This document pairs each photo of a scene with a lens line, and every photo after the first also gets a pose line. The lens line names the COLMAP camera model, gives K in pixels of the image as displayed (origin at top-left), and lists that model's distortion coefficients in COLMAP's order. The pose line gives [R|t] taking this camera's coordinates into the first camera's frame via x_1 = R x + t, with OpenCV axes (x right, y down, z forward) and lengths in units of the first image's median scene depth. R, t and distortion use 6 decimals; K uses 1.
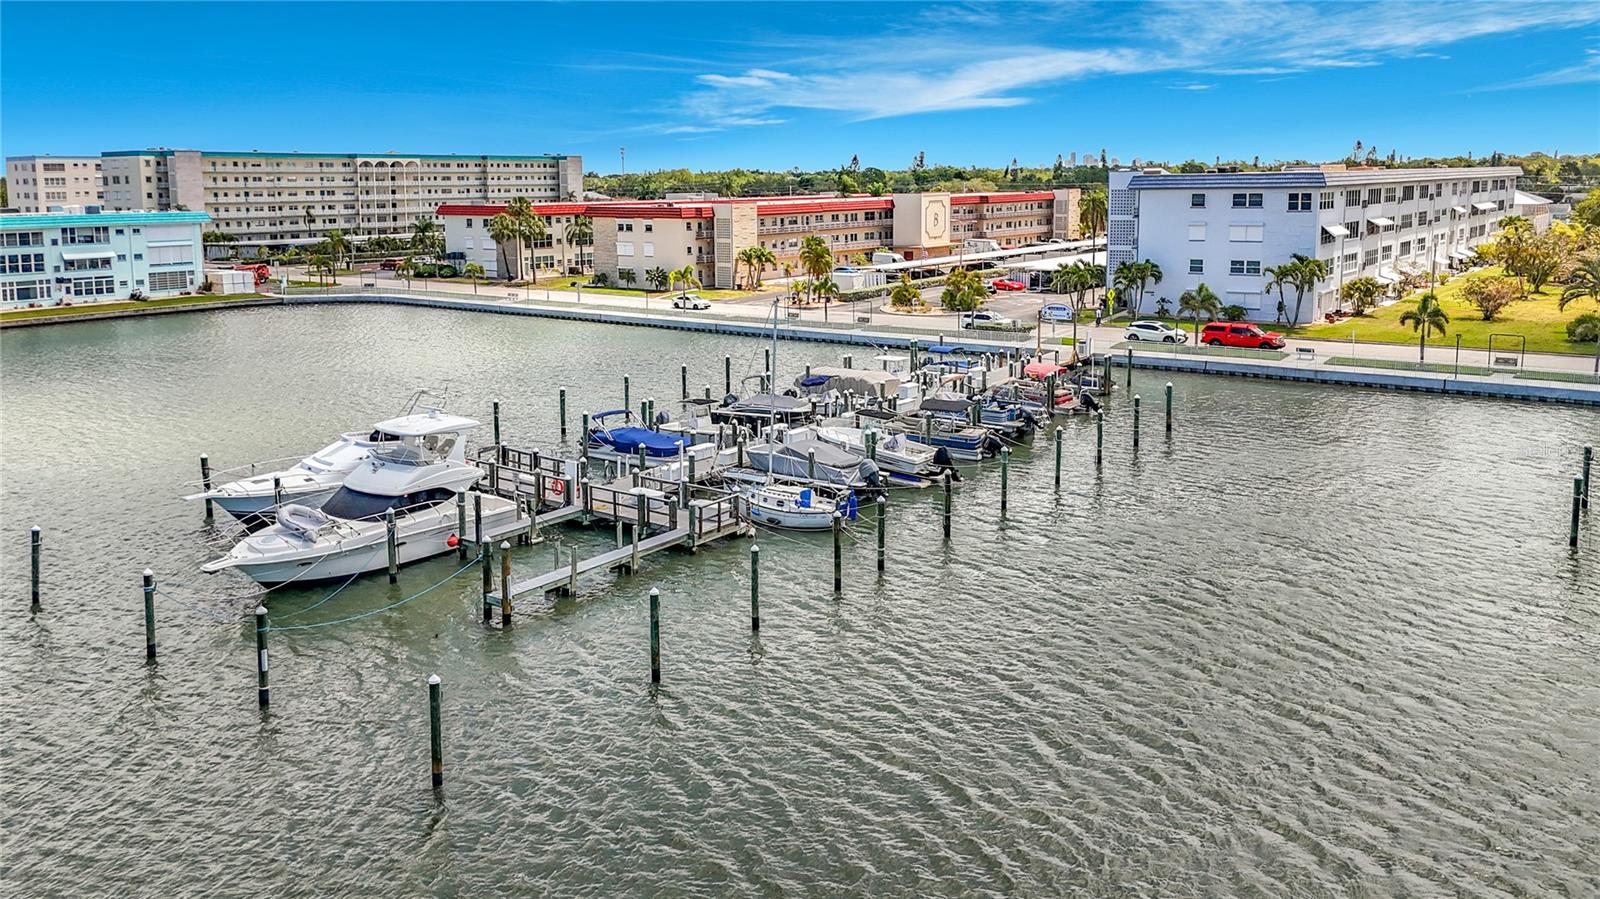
lens RADIAL K [[1202.1, 0, 812.8], [0, 1202.1, 349.1], [0, 0, 1]] dist [0.061072, -0.065648]
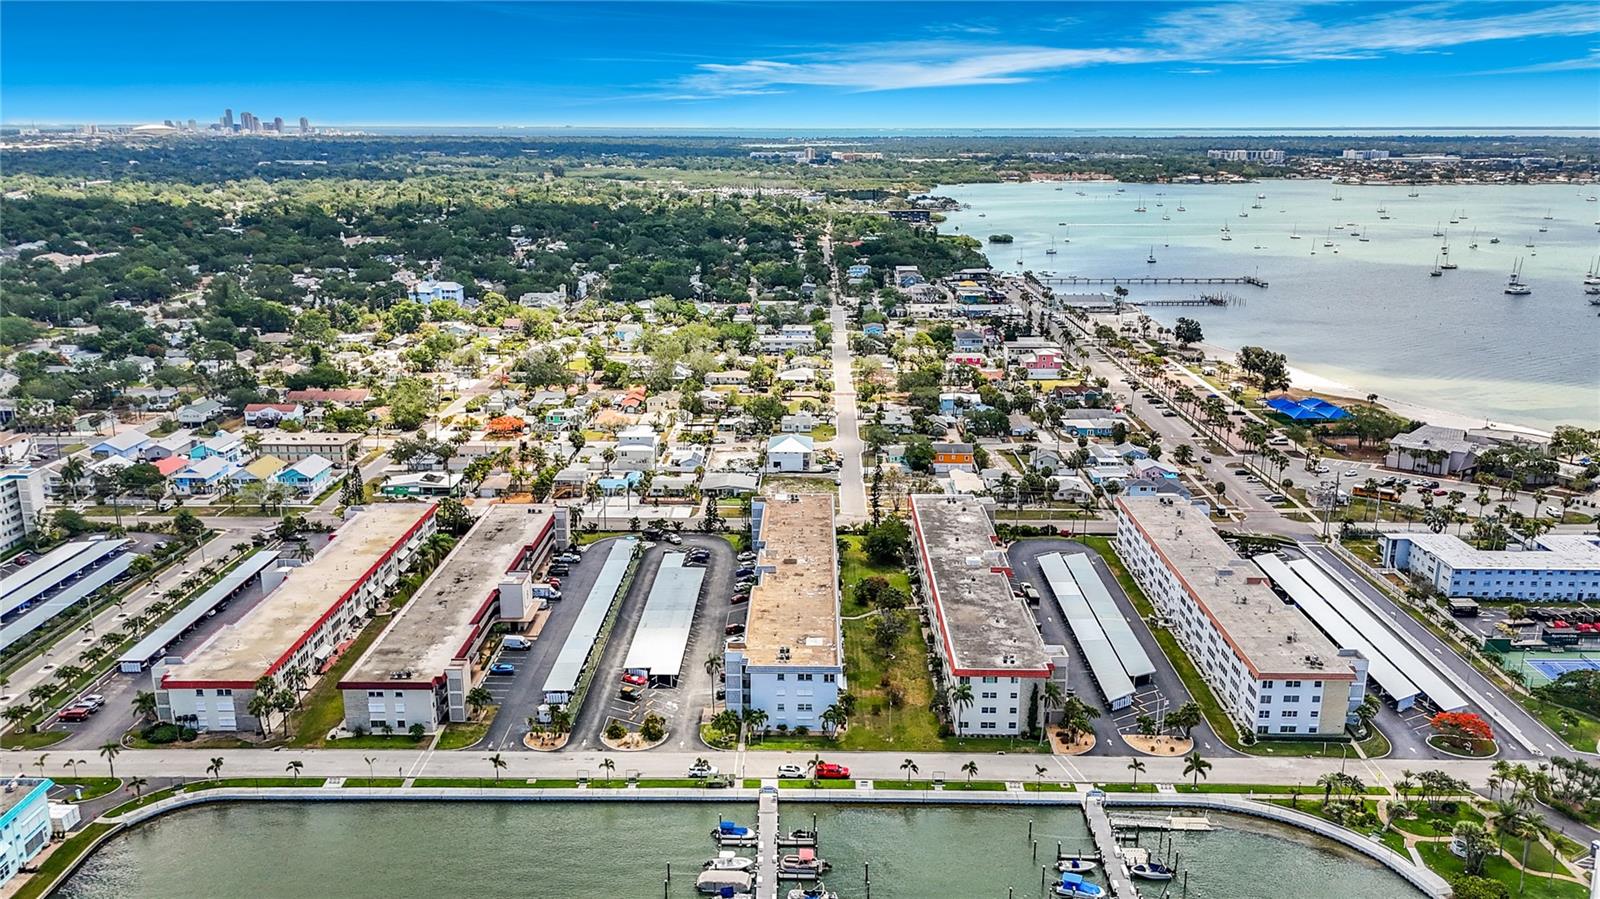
lens RADIAL K [[1206.1, 0, 792.8], [0, 1206.1, 442.1], [0, 0, 1]] dist [0.072931, -0.075358]
pose [[0.806463, -0.135725, 0.575496, -0.587241], [0.073571, 0.988768, 0.130094, -0.587831], [-0.586690, -0.062576, 0.807391, -0.465926]]
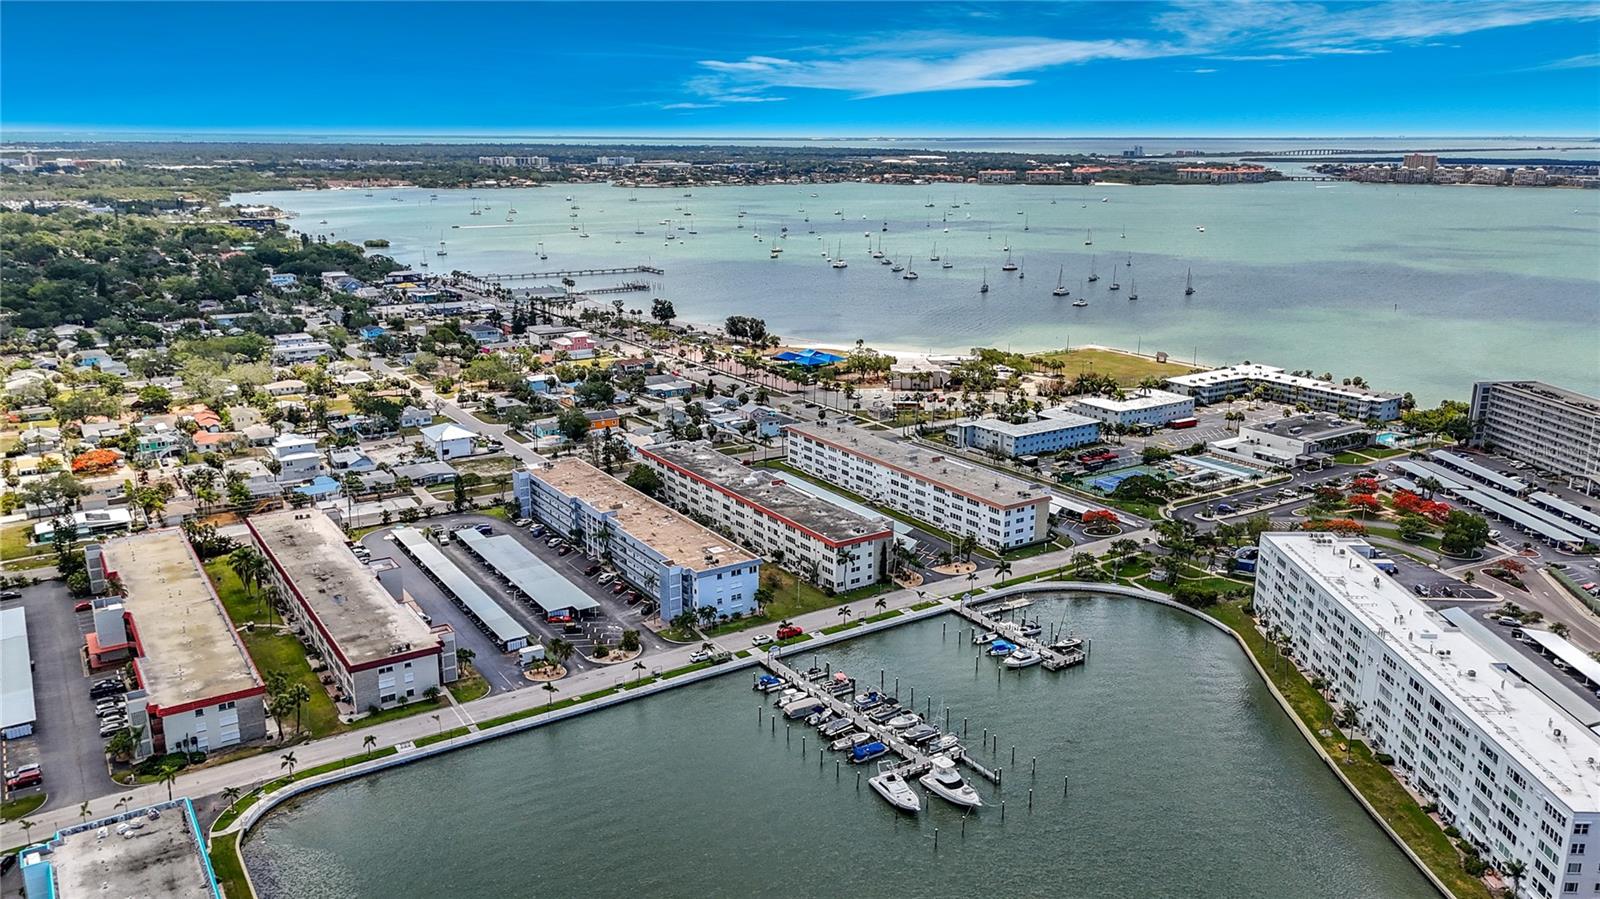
lens RADIAL K [[1185.0, 0, 790.2], [0, 1185.0, 453.1], [0, 0, 1]] dist [0.108516, -0.176294]
pose [[0.336596, -0.229089, 0.913357, -1.384486], [0.128424, 0.972060, 0.196485, -0.637032], [-0.932851, 0.051161, 0.356612, -0.017975]]
